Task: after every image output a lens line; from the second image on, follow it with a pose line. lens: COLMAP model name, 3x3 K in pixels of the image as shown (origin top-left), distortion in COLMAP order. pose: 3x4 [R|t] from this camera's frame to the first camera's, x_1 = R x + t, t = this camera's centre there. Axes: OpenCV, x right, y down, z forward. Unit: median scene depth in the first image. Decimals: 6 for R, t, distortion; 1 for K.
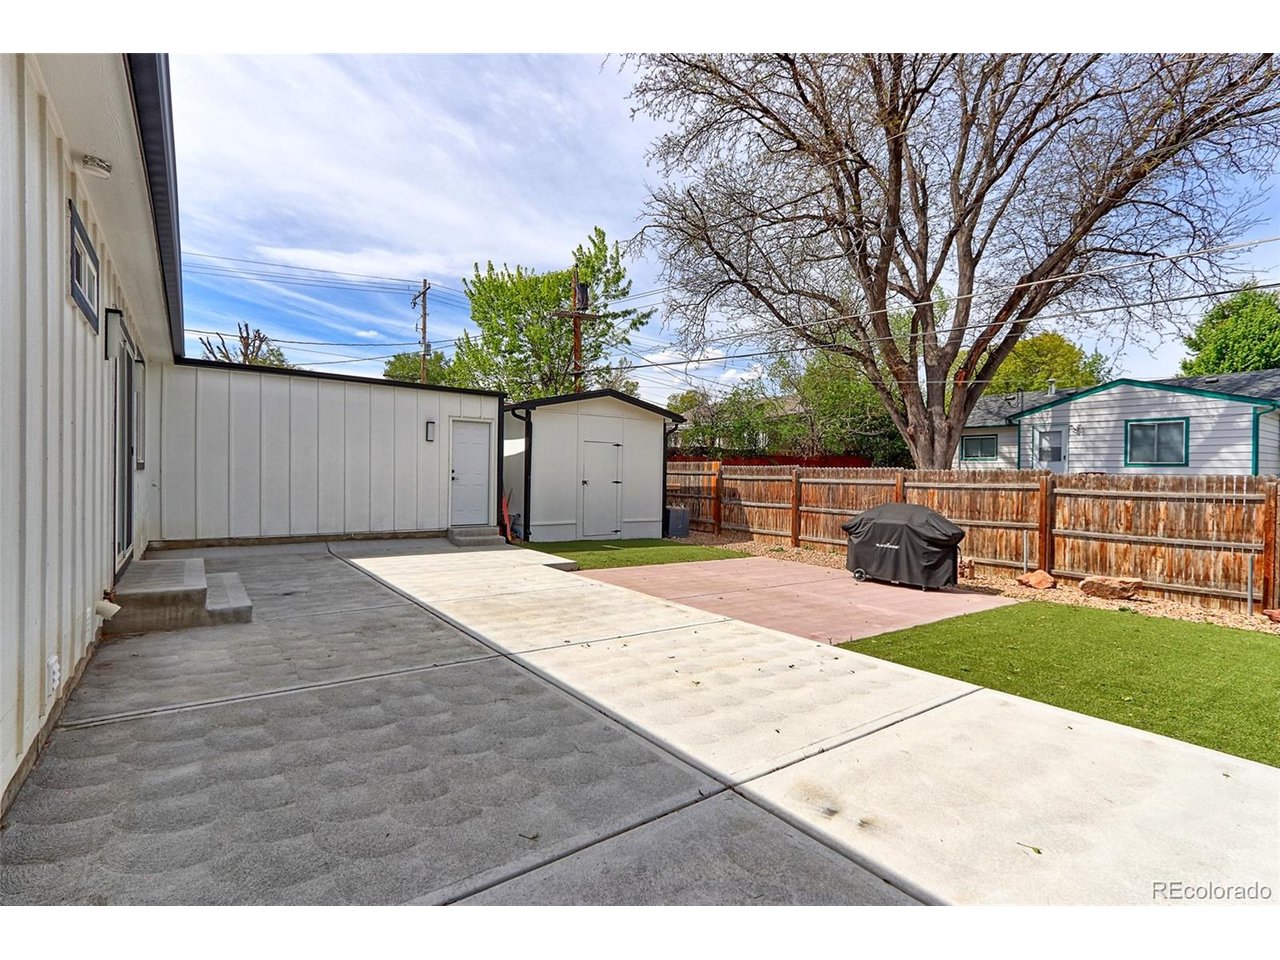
lens RADIAL K [[608.2, 0, 640.0], [0, 608.2, 480.0], [0, 0, 1]] dist [0.020649, 0.000286]
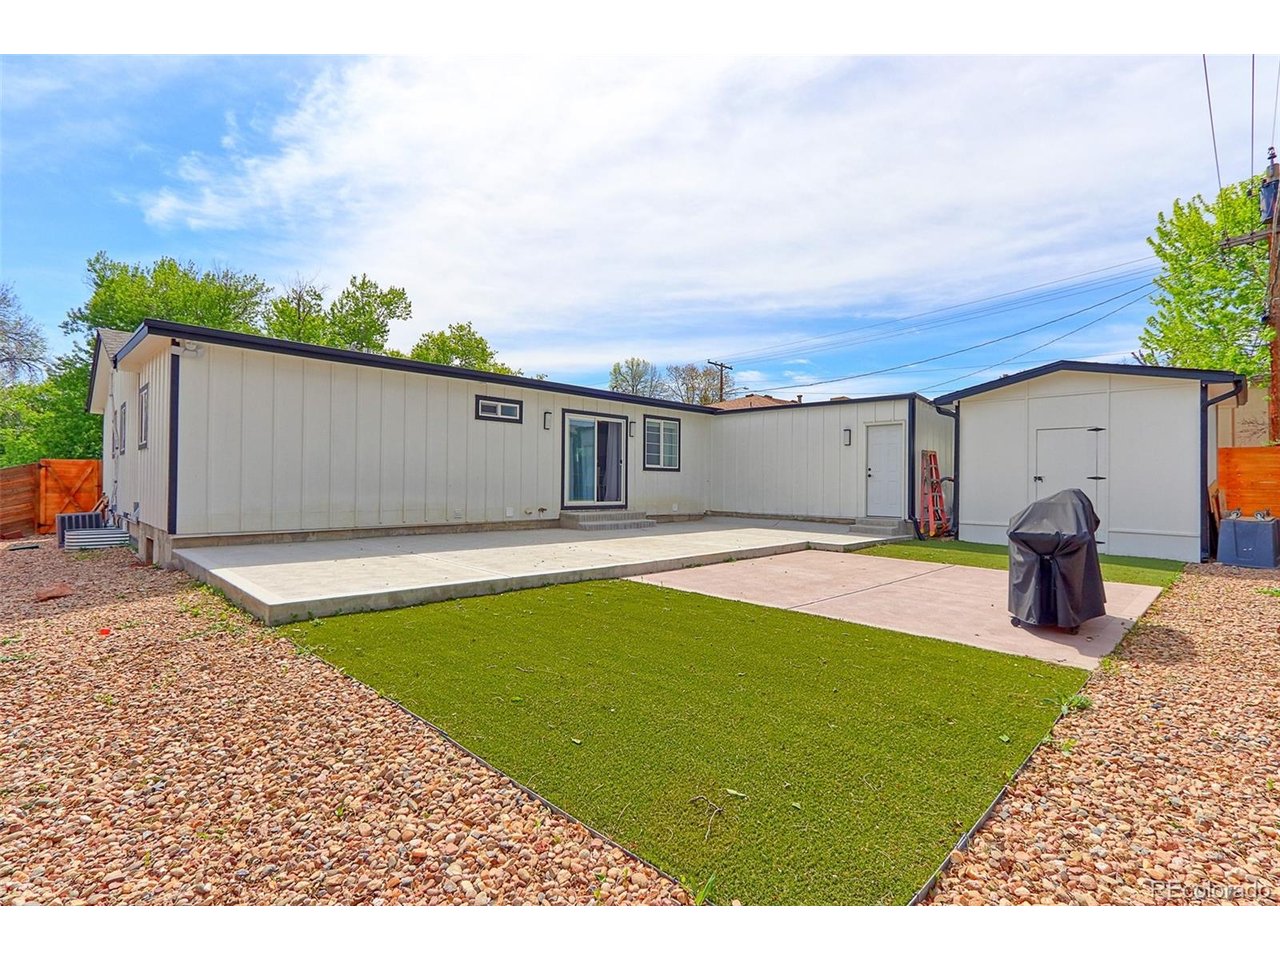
lens RADIAL K [[608.2, 0, 640.0], [0, 608.2, 480.0], [0, 0, 1]] dist [0.020649, 0.000286]
pose [[0.135269, 0.000990, -0.990808, 0.666713], [0.009690, 0.999950, 0.002322, -0.001434], [0.990761, -0.009915, 0.135253, 0.345508]]
